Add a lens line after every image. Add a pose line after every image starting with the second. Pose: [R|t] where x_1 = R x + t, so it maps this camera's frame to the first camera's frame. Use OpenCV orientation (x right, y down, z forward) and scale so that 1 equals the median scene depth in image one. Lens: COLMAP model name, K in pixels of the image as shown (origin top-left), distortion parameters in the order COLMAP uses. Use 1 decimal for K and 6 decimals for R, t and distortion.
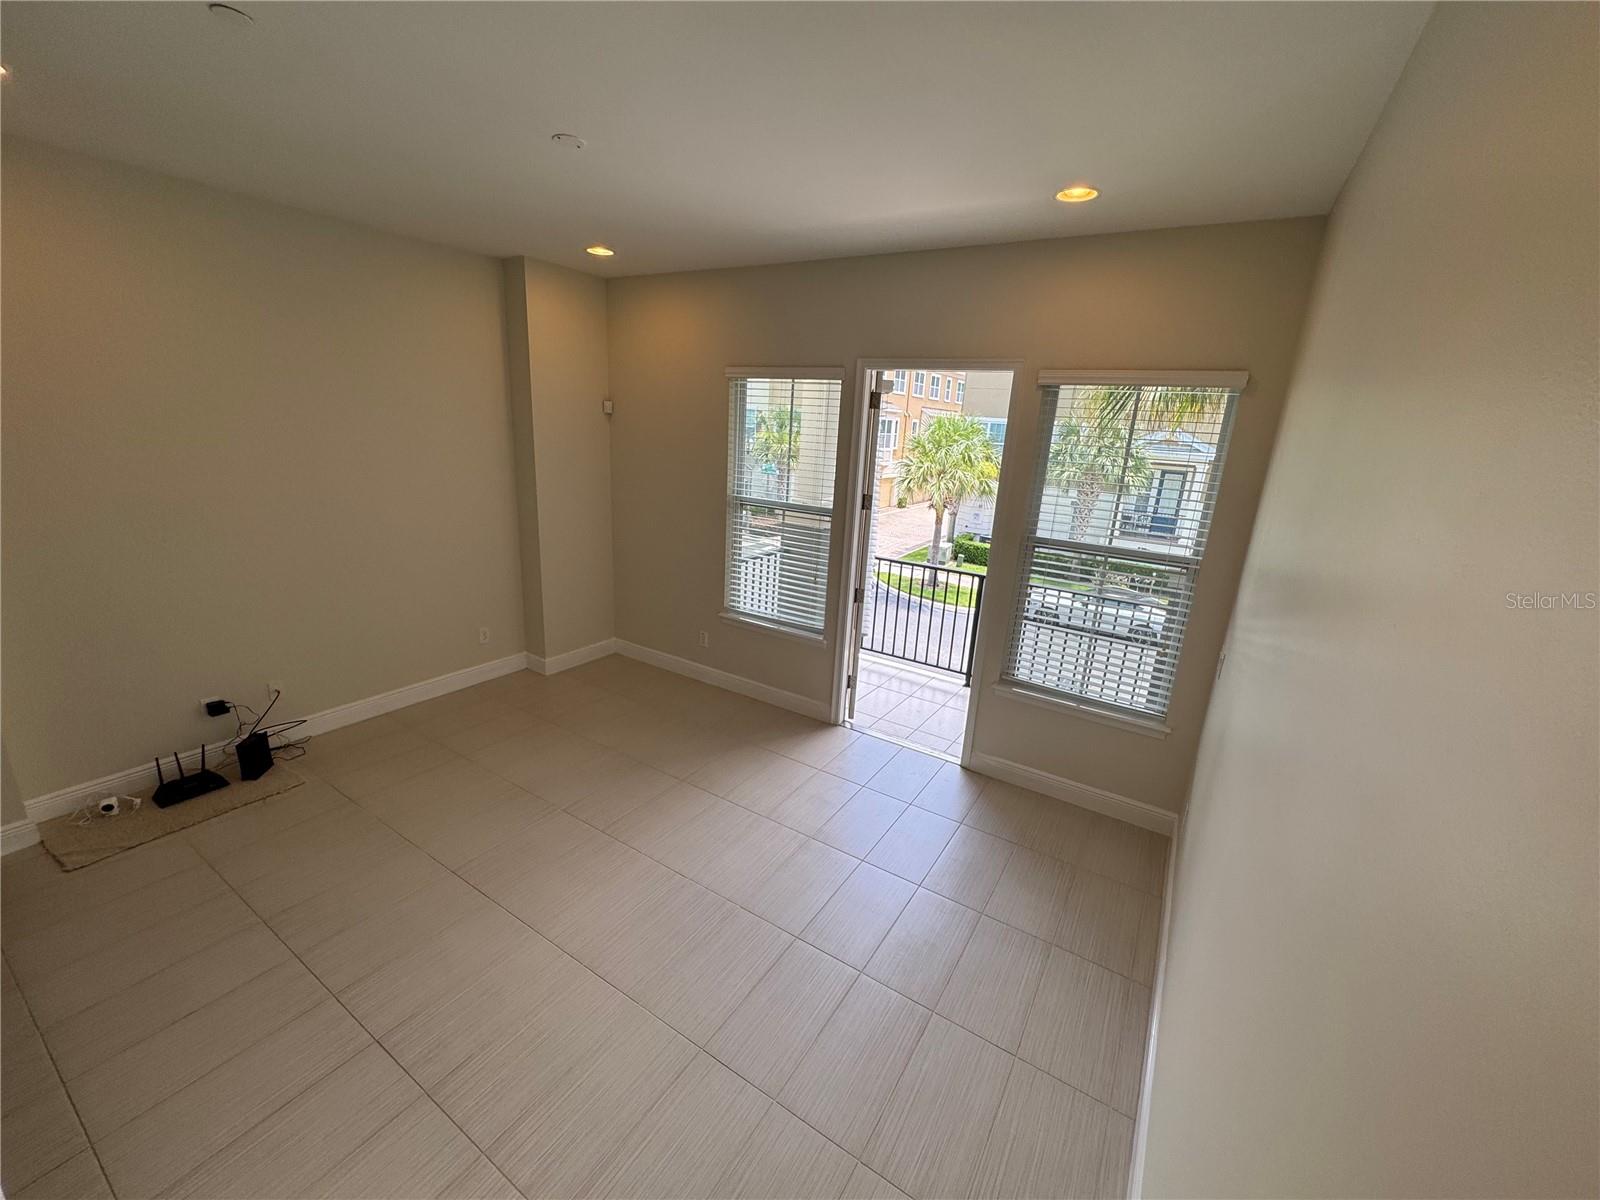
lens RADIAL K [[642.1, 0, 798.5], [0, 642.1, 609.8], [0, 0, 1]] dist [-0.000897, -0.000063]
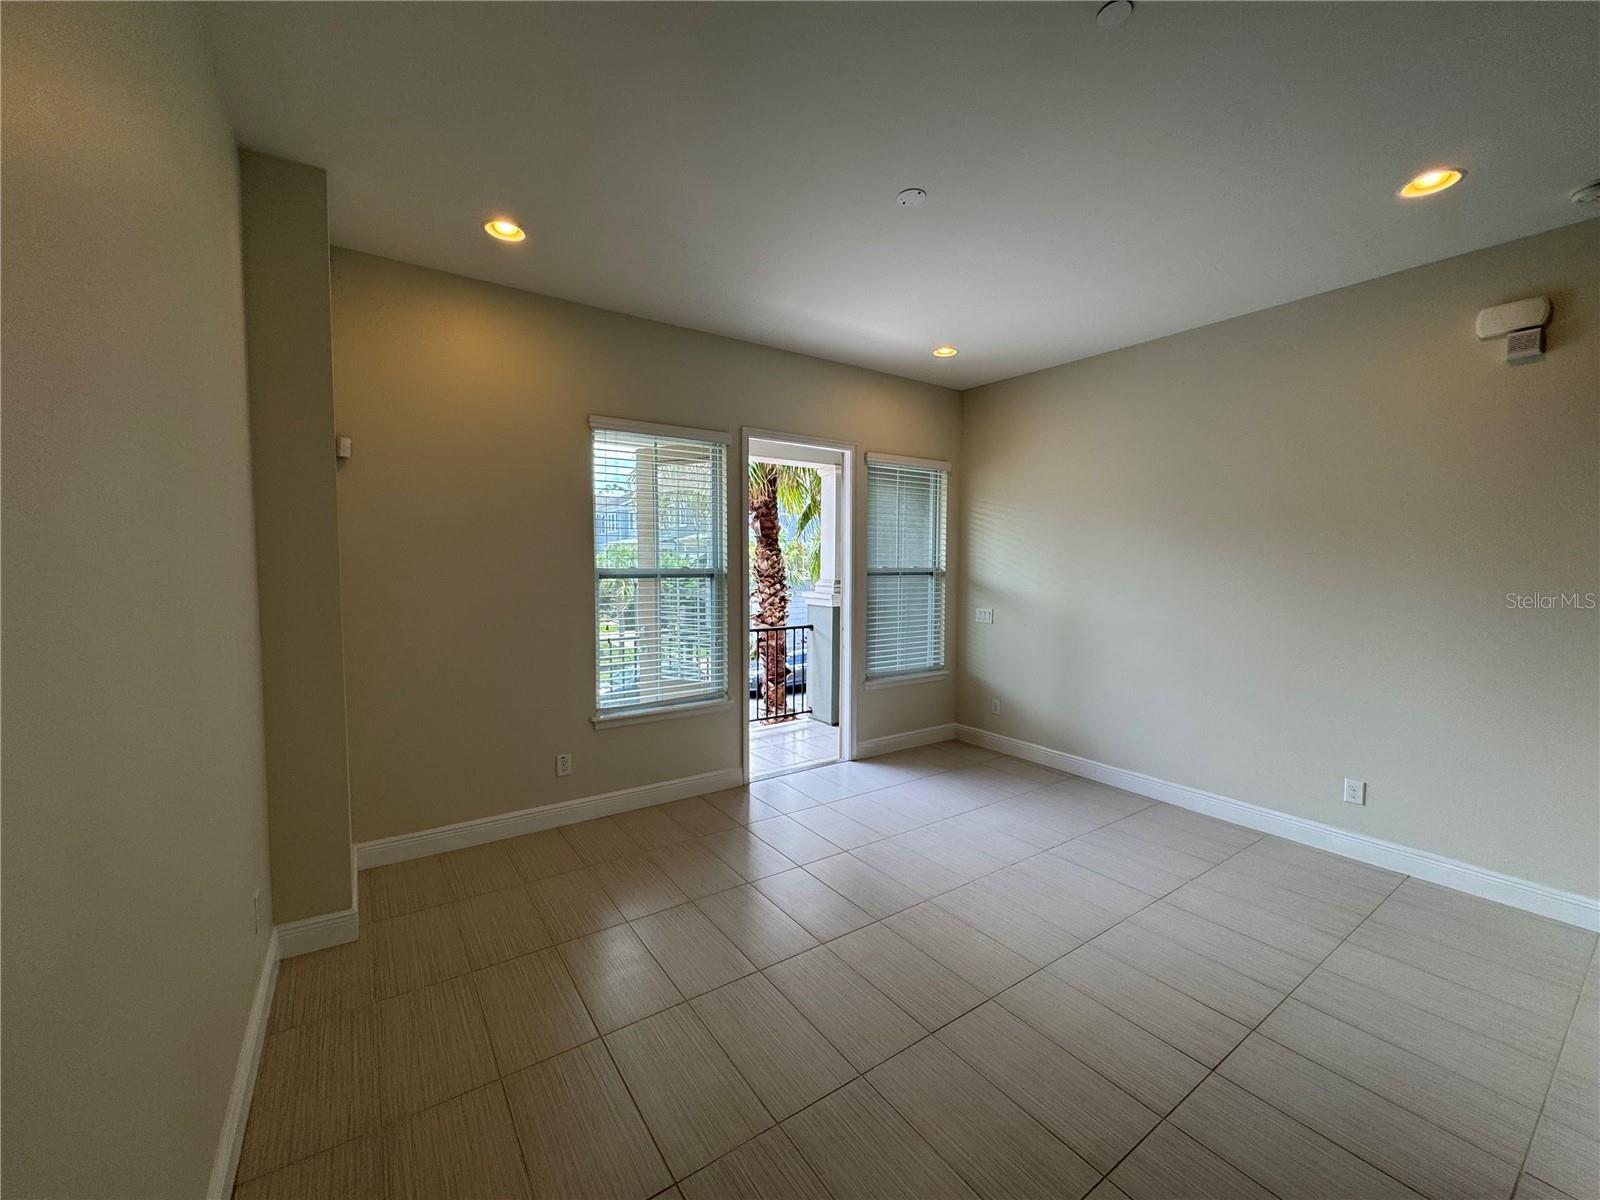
lens RADIAL K [[642.1, 0, 797.9], [0, 642.1, 610.6], [0, 0, 1]] dist [-0.000897, -0.000063]
pose [[0.381226, -0.129860, 0.915316, -0.847577], [0.274692, 0.961281, 0.021973, -0.081662], [-0.882729, 0.243053, 0.402137, 0.510342]]
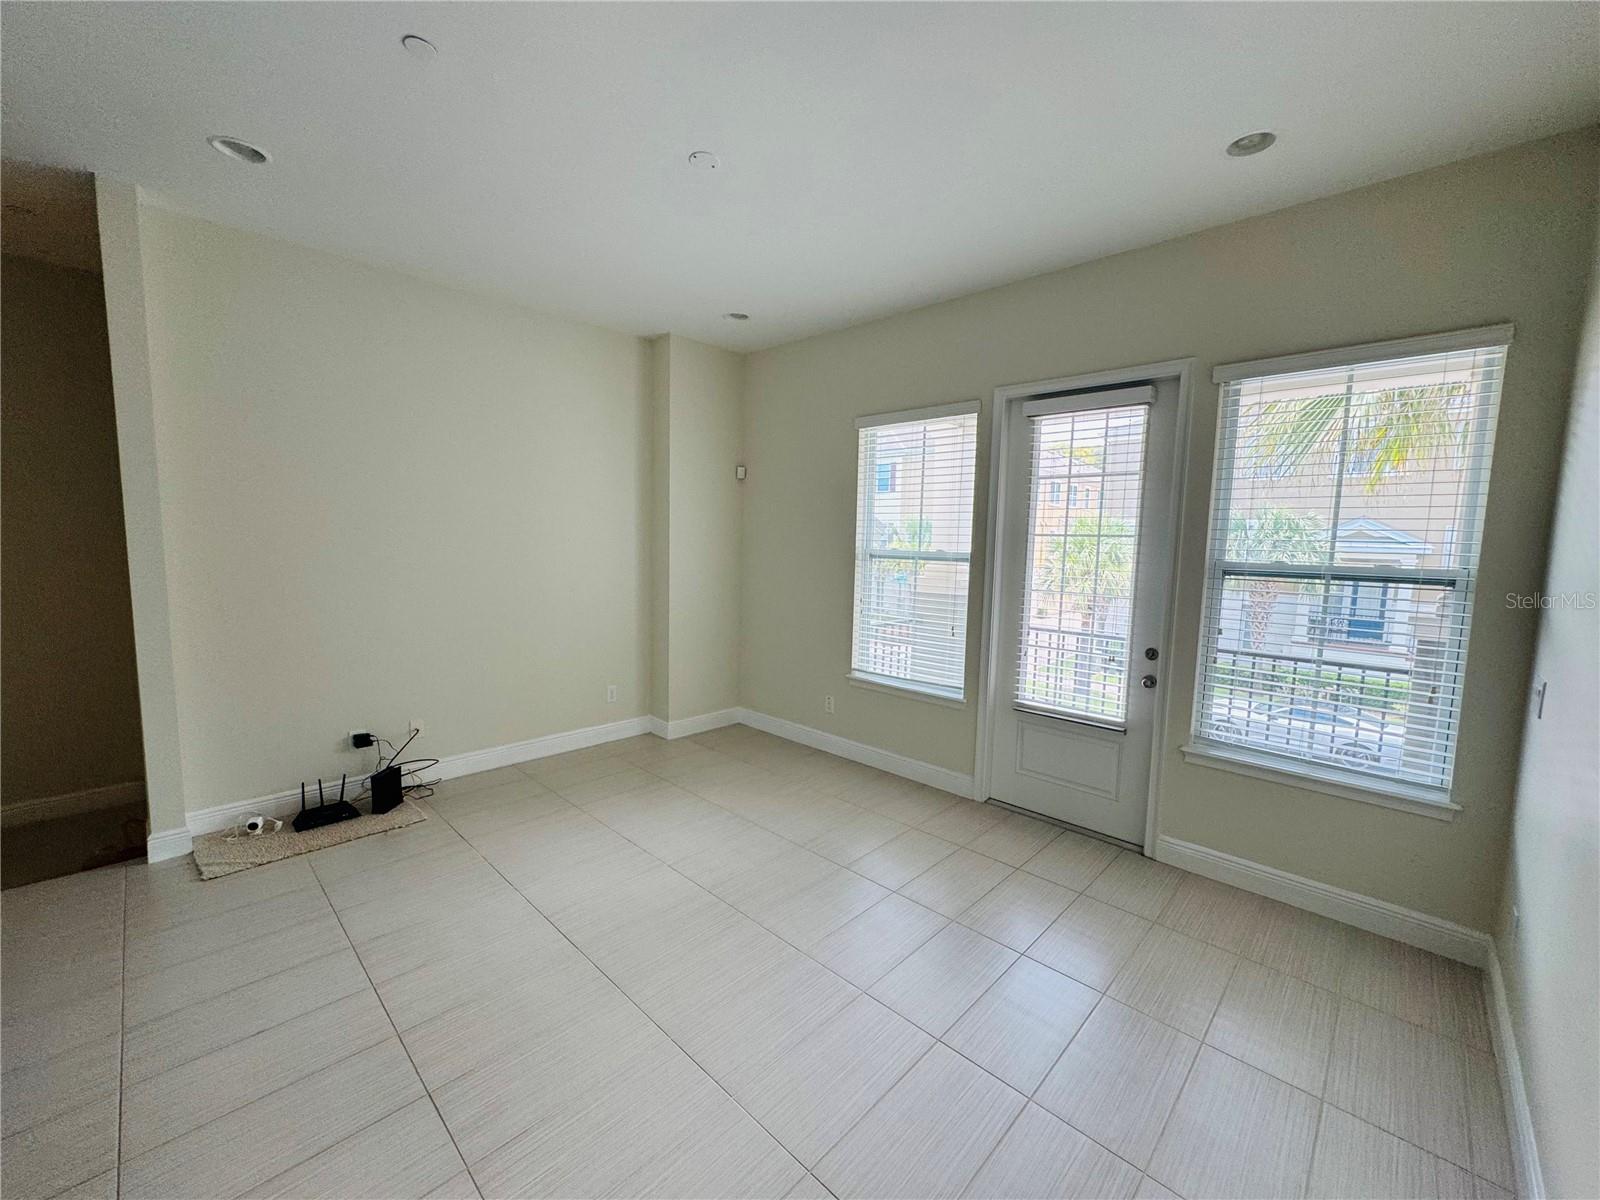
lens RADIAL K [[642.1, 0, 797.1], [0, 642.1, 607.1], [0, 0, 1]] dist [-0.000897, -0.000063]
pose [[0.978952, -0.012160, -0.203729, -0.003471], [-0.026256, 0.982425, -0.184802, 0.097500], [0.202396, 0.186262, 0.961427, 0.088745]]
